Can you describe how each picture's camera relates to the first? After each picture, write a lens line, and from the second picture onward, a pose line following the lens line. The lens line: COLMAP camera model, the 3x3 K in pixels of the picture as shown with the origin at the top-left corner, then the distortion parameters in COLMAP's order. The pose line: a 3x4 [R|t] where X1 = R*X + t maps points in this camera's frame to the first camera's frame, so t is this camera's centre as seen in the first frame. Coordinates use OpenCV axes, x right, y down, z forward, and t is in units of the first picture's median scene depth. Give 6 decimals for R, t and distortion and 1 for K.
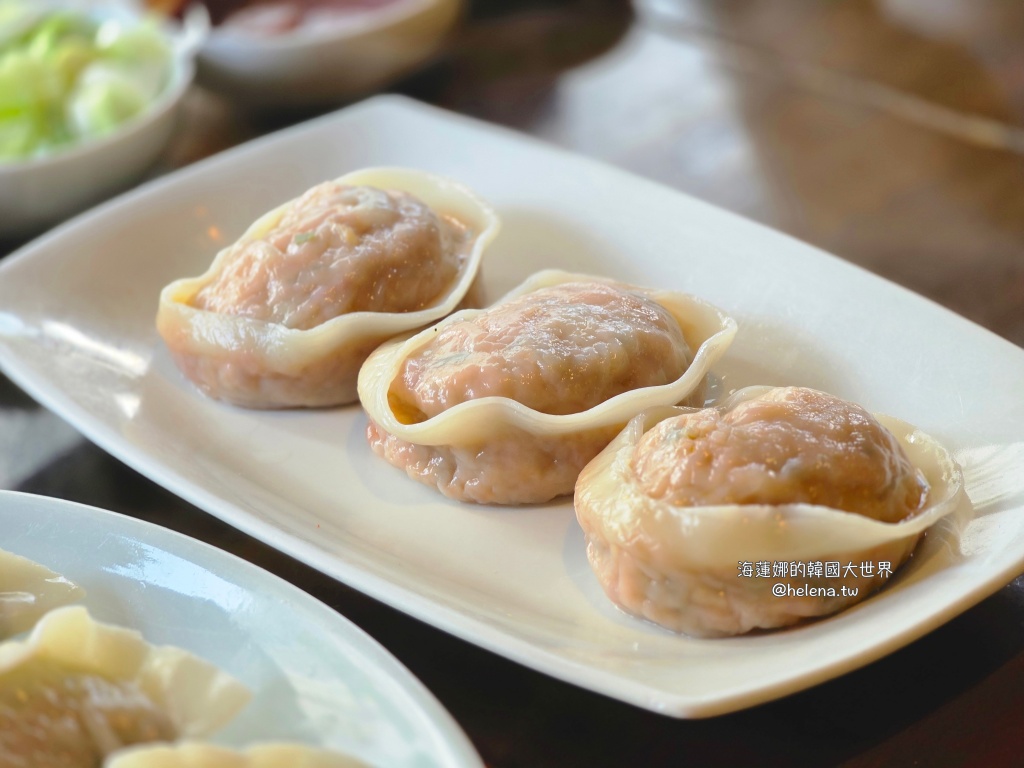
lens RADIAL K [[3692.1, 0, 512.4], [0, 3692.1, 383.7], [0, 0, 1]] dist [0.288412, 0.000000]
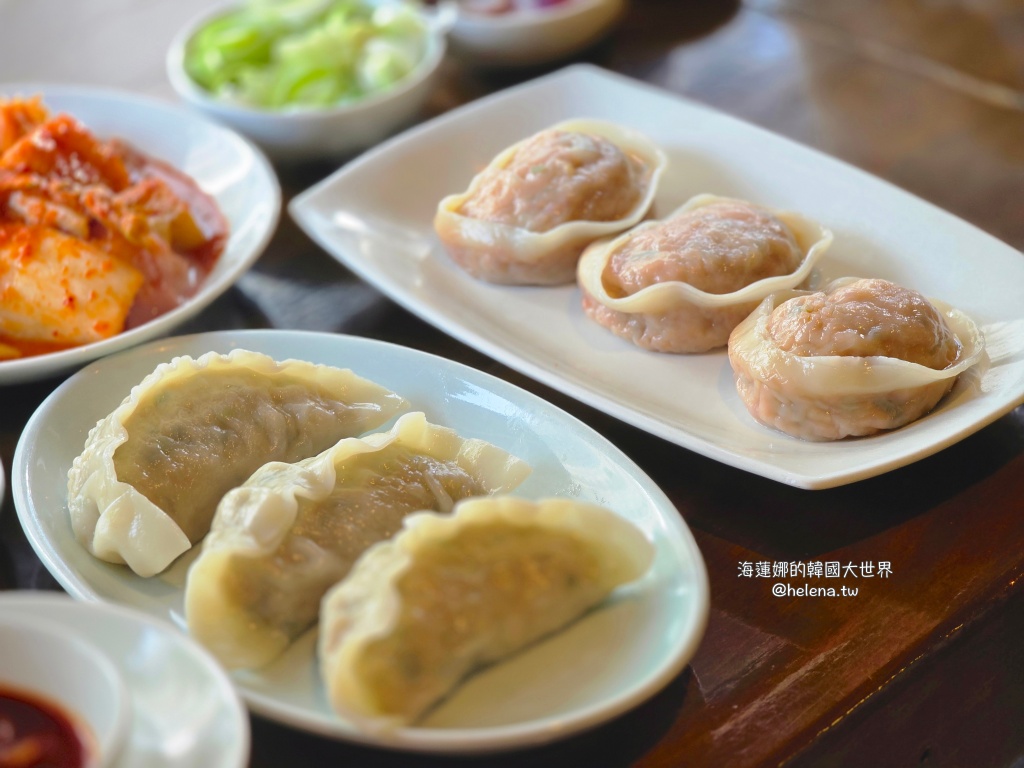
lens RADIAL K [[3692.1, 0, 509.8], [0, 3692.1, 383.6], [0, 0, 1]] dist [0.288412, 0.000000]
pose [[0.999776, 0.019553, 0.008089, -0.082517], [-0.019857, 0.999029, 0.039338, -0.012603], [-0.007312, -0.039490, 0.999193, -0.502594]]
